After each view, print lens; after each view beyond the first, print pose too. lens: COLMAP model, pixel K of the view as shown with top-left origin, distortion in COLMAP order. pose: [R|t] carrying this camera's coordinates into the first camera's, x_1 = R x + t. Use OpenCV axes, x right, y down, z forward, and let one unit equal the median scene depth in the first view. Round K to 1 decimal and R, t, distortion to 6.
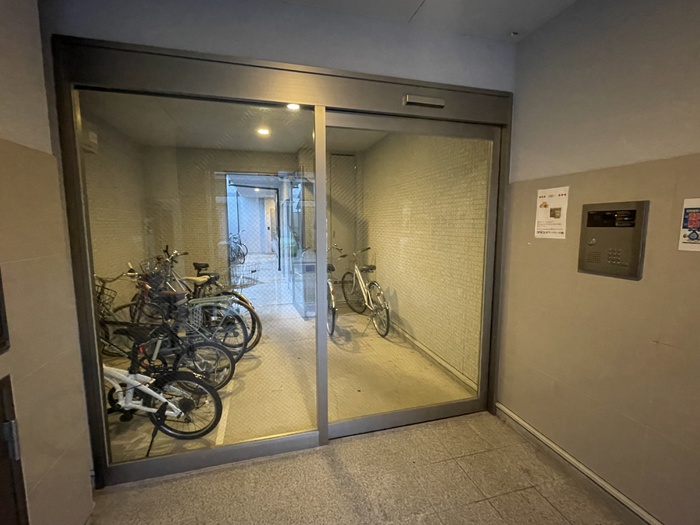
lens RADIAL K [[322.1, 0, 350.0], [0, 322.1, 262.5], [0, 0, 1]] dist [-0.000433, -0.000048]
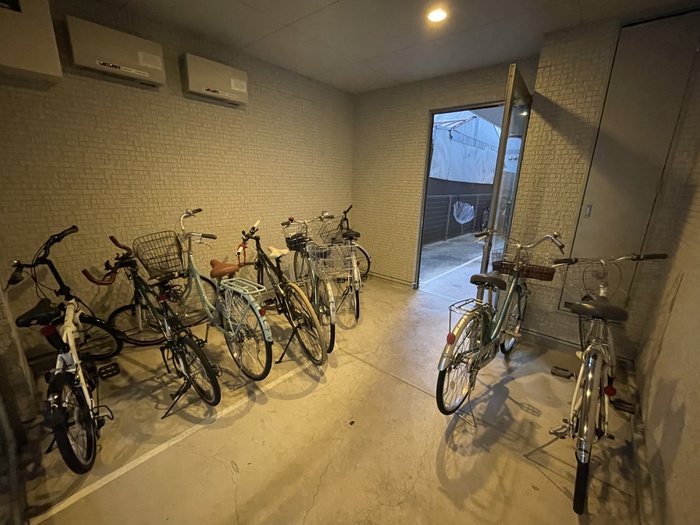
lens RADIAL K [[285.4, 0, 350.0], [0, 285.4, 262.5], [0, 0, 1]] dist [-0.002046, -0.000212]
pose [[0.562947, 0.238303, -0.791393, 0.145407], [-0.126526, 0.971093, 0.202411, -0.070279], [0.816751, -0.013815, 0.576825, 0.598101]]
